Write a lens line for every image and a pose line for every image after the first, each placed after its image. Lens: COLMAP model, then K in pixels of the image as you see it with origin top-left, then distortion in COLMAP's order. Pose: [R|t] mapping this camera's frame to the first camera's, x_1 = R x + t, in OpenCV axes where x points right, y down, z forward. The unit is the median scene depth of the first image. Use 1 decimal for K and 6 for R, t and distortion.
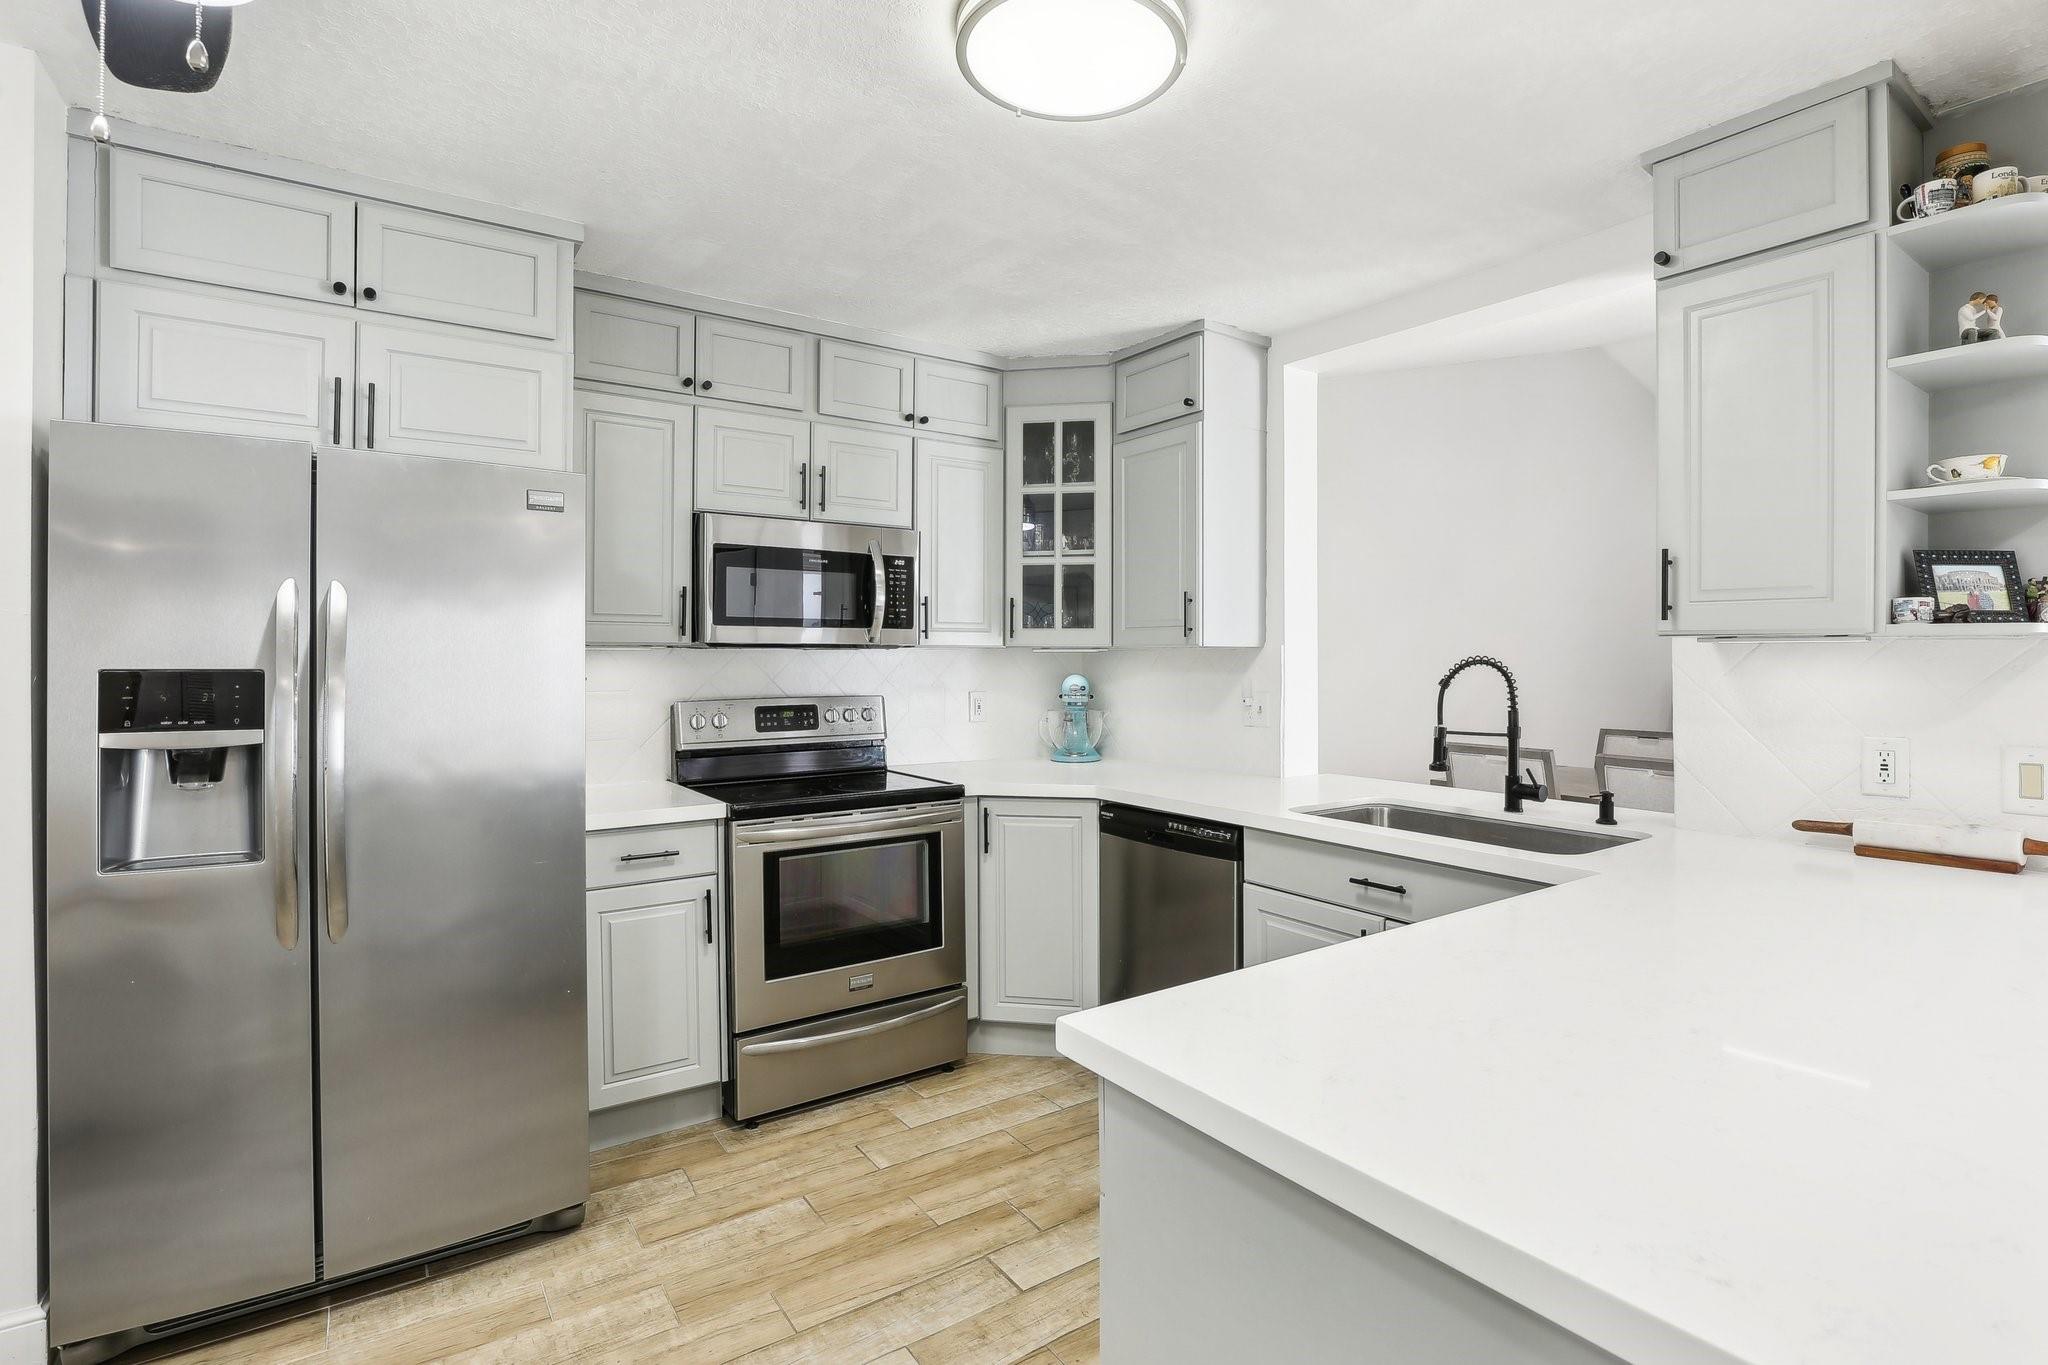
lens RADIAL K [[966.7, 0, 1027.1], [0, 966.7, 662.4], [0, 0, 1]] dist [-0.037772, 0.006139]
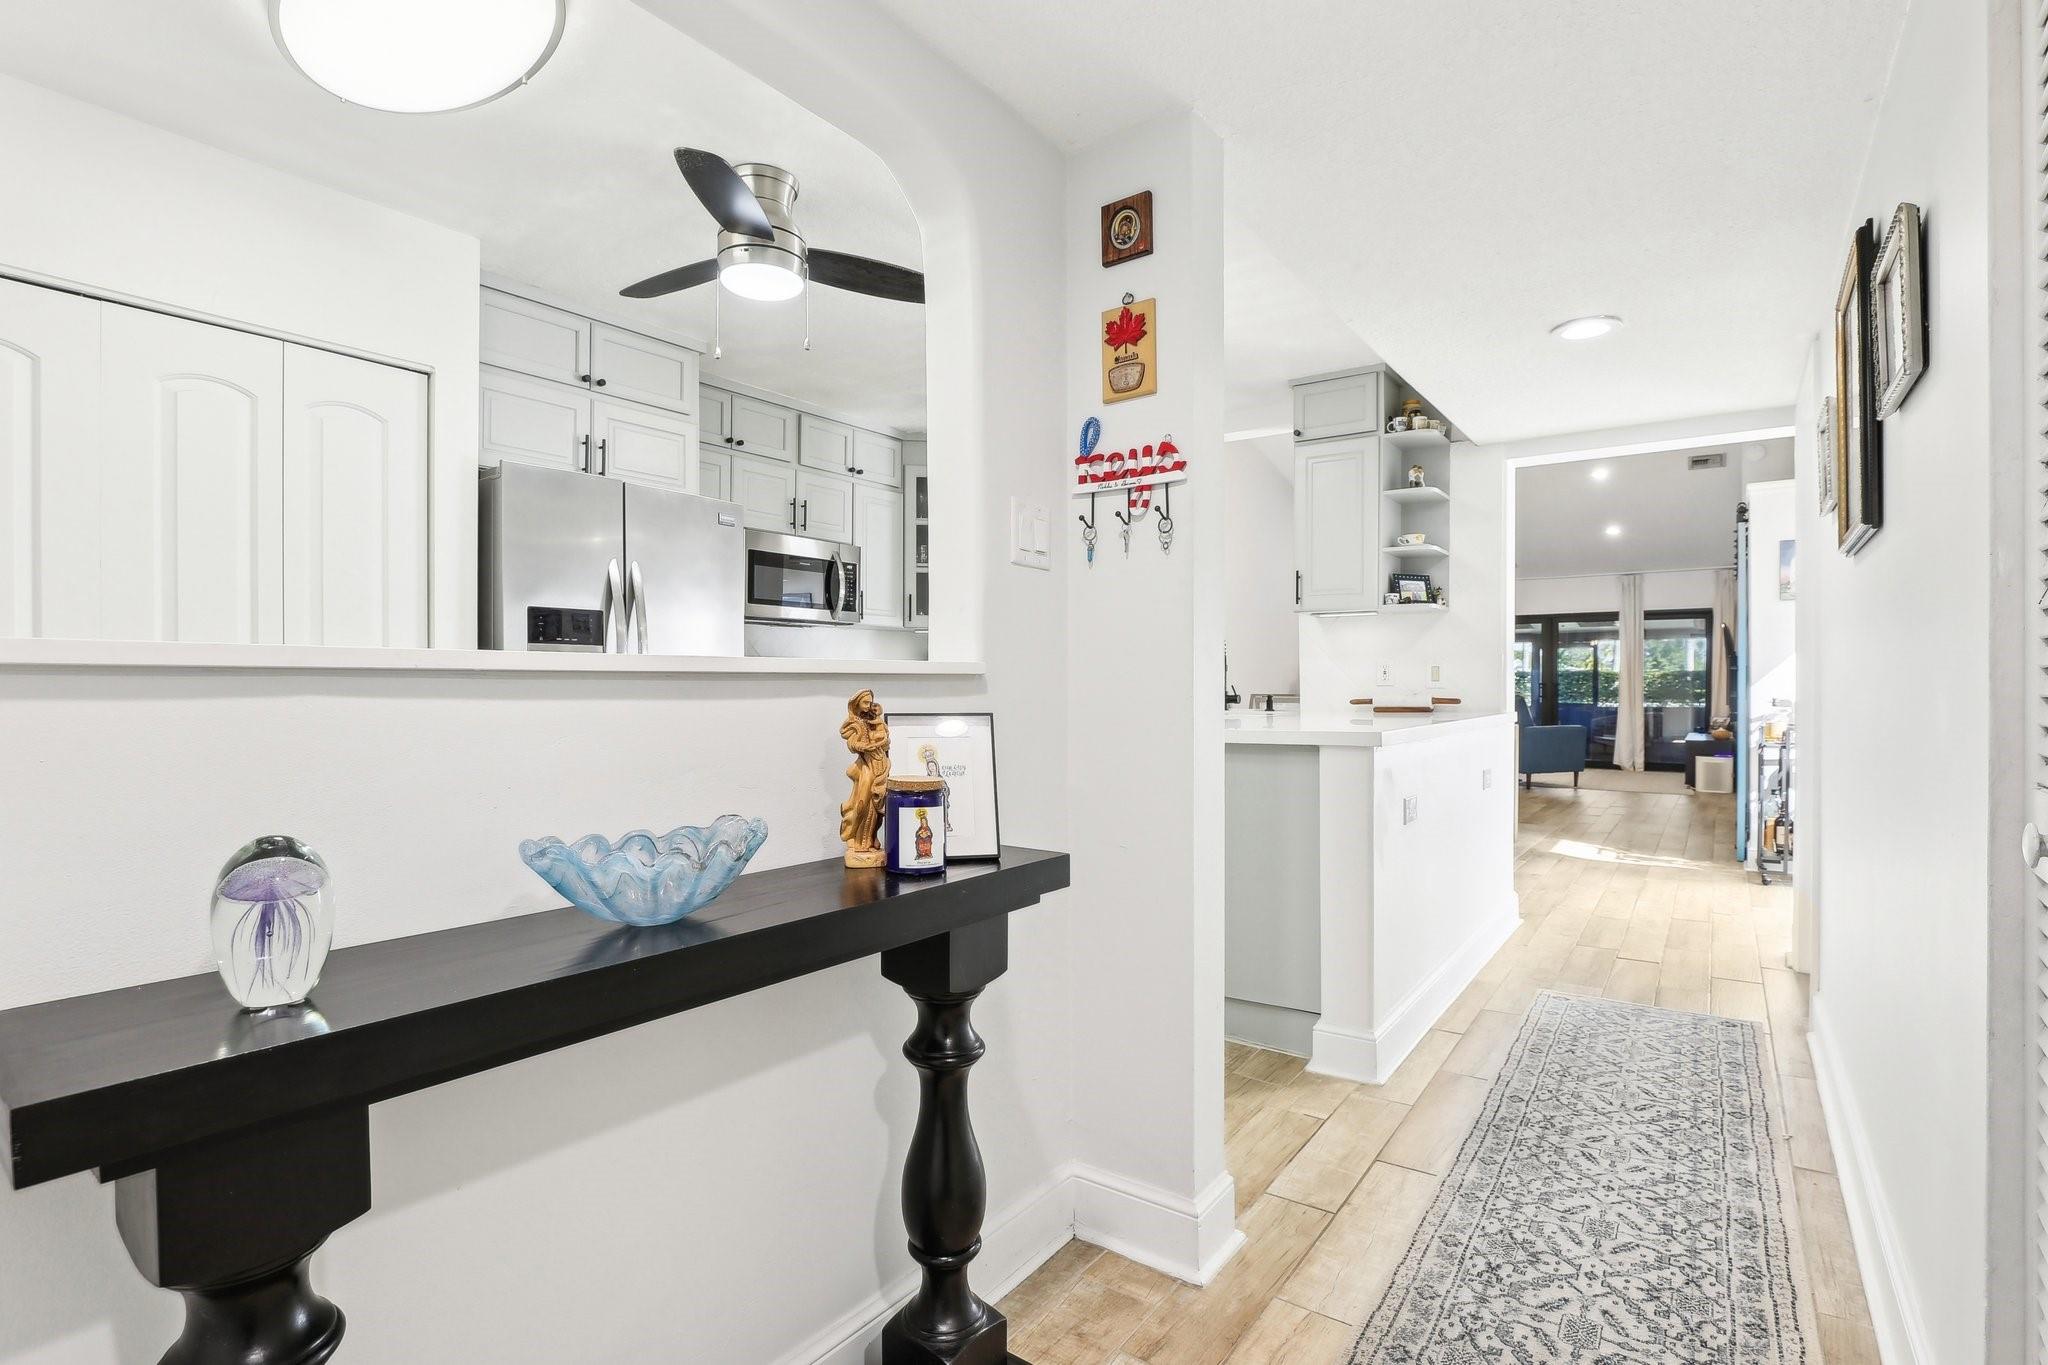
lens RADIAL K [[966.7, 0, 1021.0], [0, 966.7, 692.2], [0, 0, 1]] dist [-0.037772, 0.006139]
pose [[0.945244, -0.005361, 0.326320, -0.493508], [0.003681, 0.999977, 0.005763, 0.109983], [-0.326343, -0.004247, 0.945242, -0.666450]]
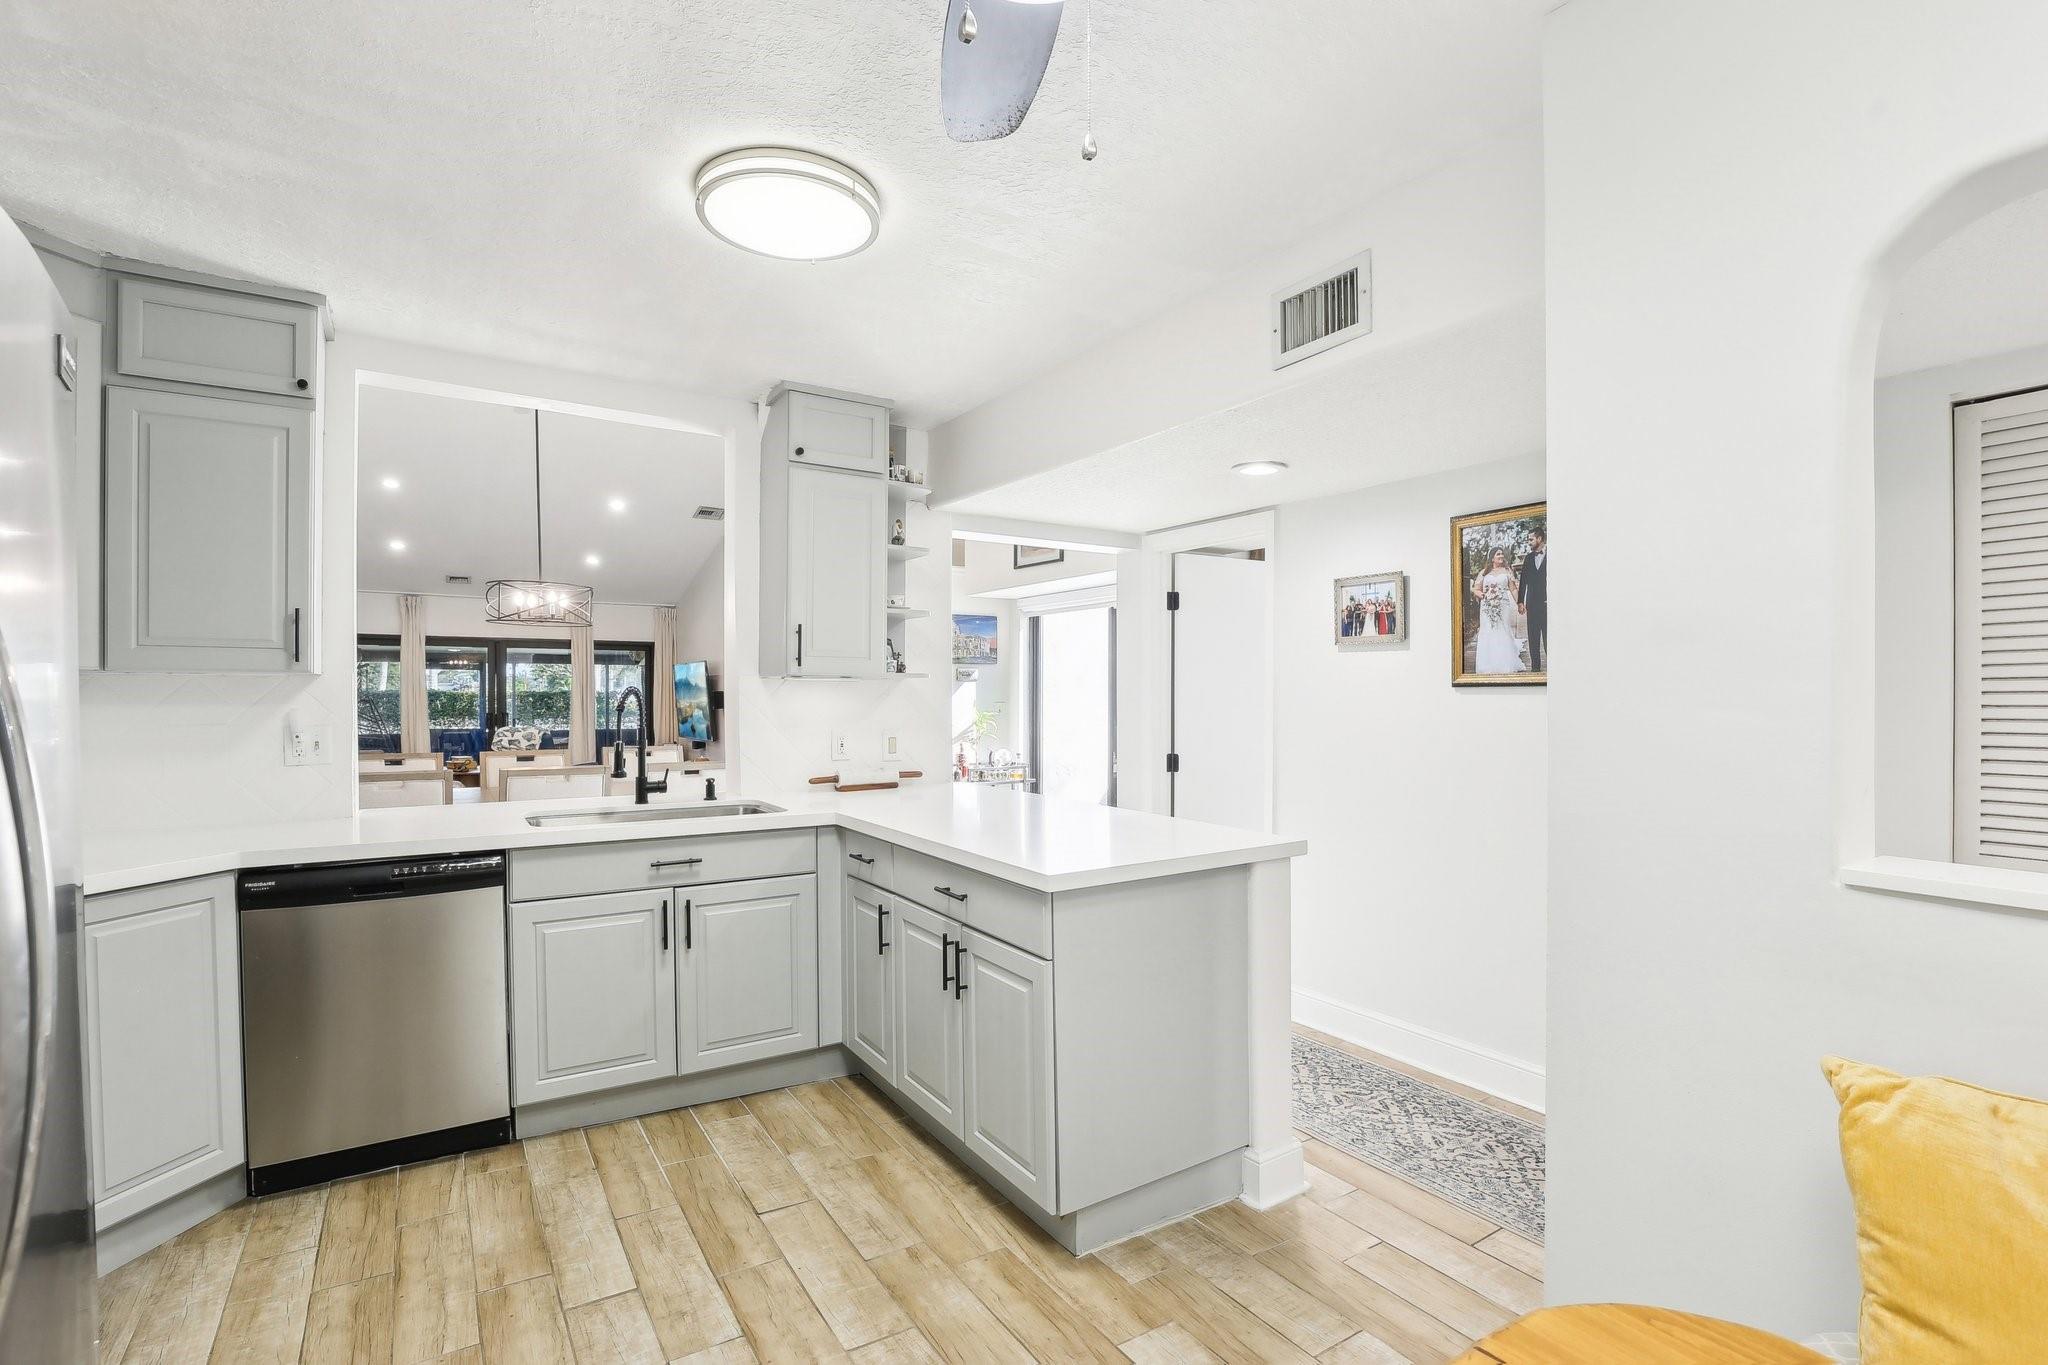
lens RADIAL K [[966.7, 0, 1046.8], [0, 966.7, 701.7], [0, 0, 1]] dist [-0.037772, 0.006139]
pose [[0.018812, -0.011062, 0.999762, -0.831352], [-0.000089, 0.999939, 0.011066, -0.000288], [-0.999823, -0.000297, 0.018810, 0.422437]]
